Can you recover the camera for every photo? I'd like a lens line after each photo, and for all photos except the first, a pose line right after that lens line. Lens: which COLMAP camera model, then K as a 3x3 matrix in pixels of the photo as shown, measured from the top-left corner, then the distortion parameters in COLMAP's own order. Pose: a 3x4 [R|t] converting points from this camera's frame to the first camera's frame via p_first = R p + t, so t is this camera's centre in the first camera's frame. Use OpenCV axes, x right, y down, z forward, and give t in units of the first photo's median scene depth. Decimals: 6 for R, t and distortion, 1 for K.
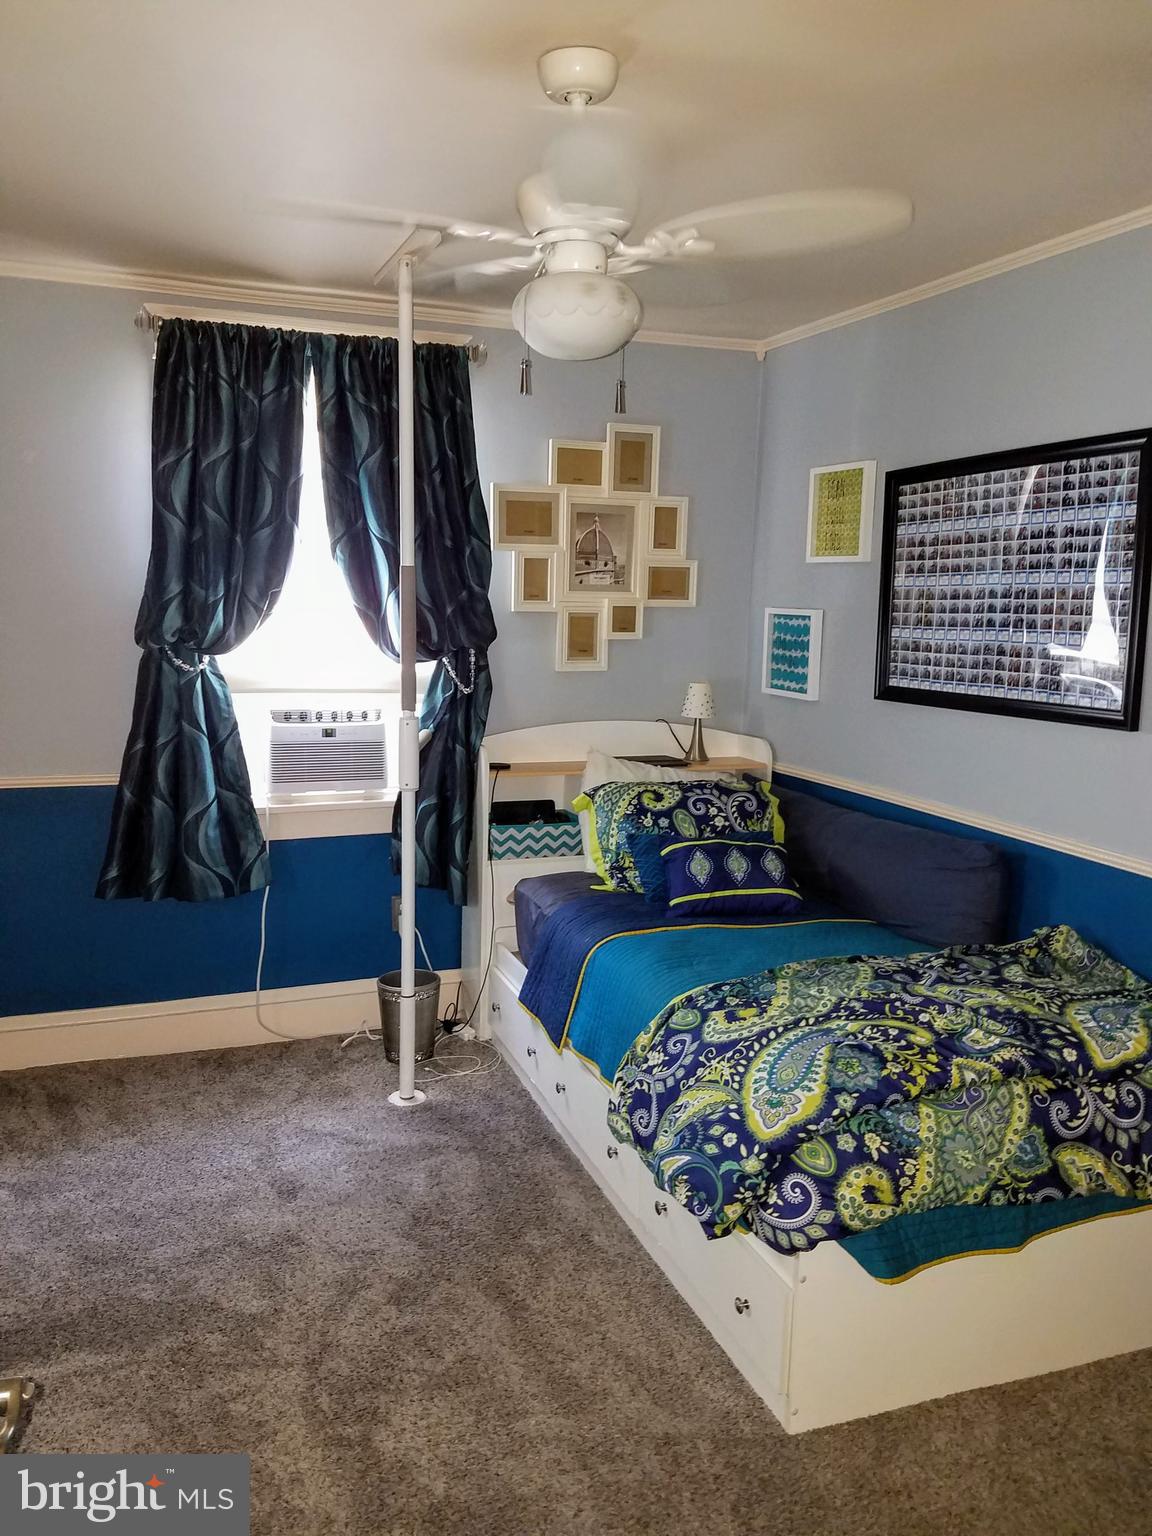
lens RADIAL K [[1139.5, 0, 576.0], [0, 1139.5, 768.0], [0, 0, 1]] dist [0.225724, -0.430662]
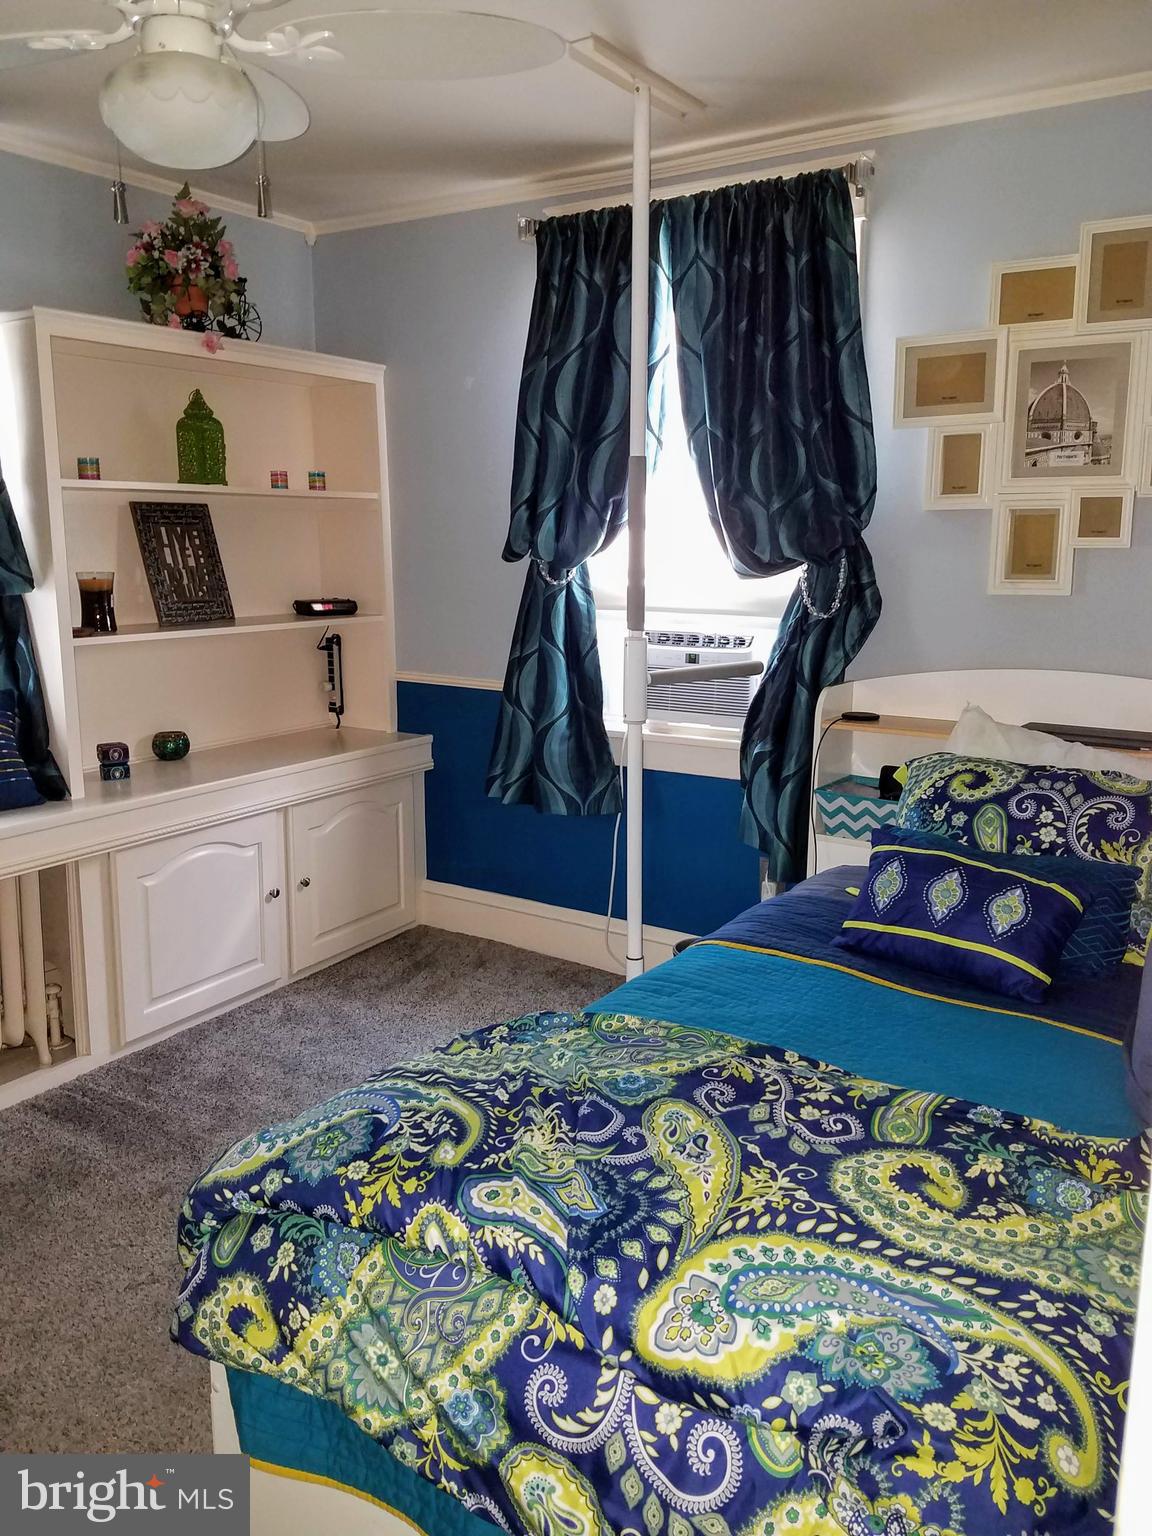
lens RADIAL K [[1170.4, 0, 572.0], [0, 1170.4, 760.0], [0, 0, 1]] dist [0.153170, -0.306415]
pose [[0.590418, 0.133159, -0.796037, 0.491591], [-0.108532, 0.990437, 0.085180, -0.020800], [0.799767, 0.036104, 0.599224, 0.410113]]
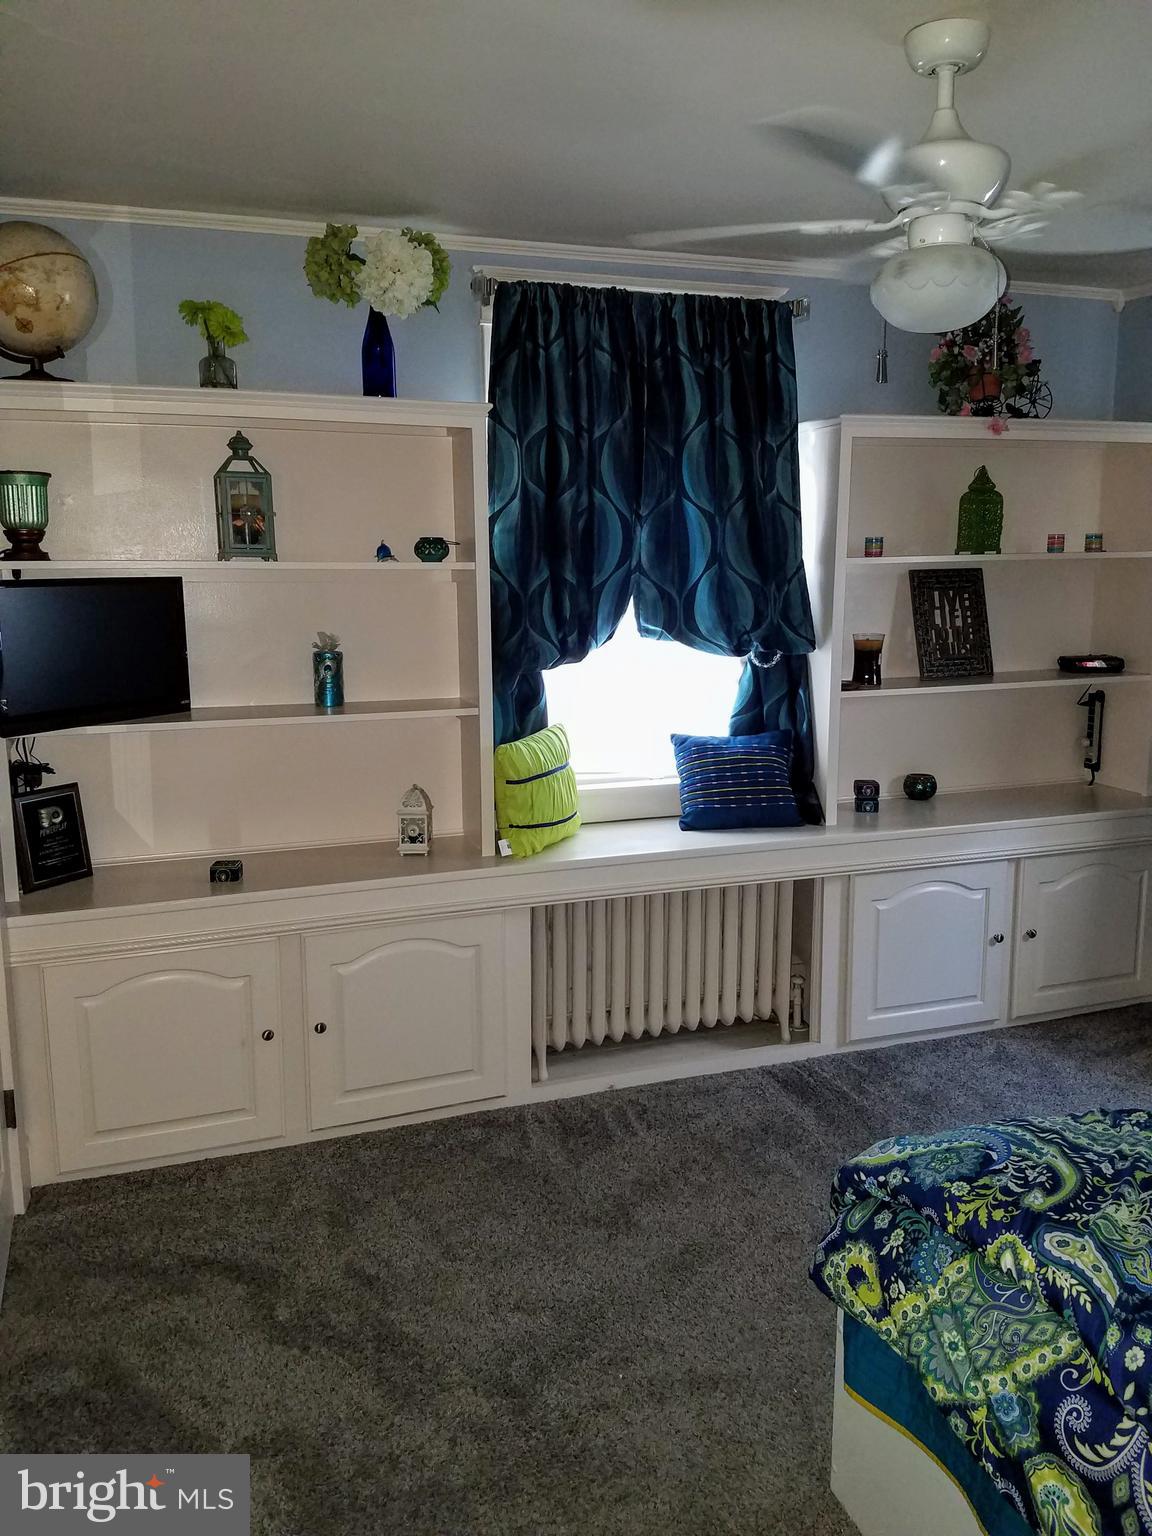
lens RADIAL K [[1207.1, 0, 576.0], [0, 1207.1, 768.0], [0, 0, 1]] dist [0.060147, -0.082096]
pose [[-0.024655, 0.161084, -0.986633, 0.604389], [-0.143847, 0.976091, 0.162957, -0.063347], [0.989293, 0.145941, -0.000895, 0.419887]]
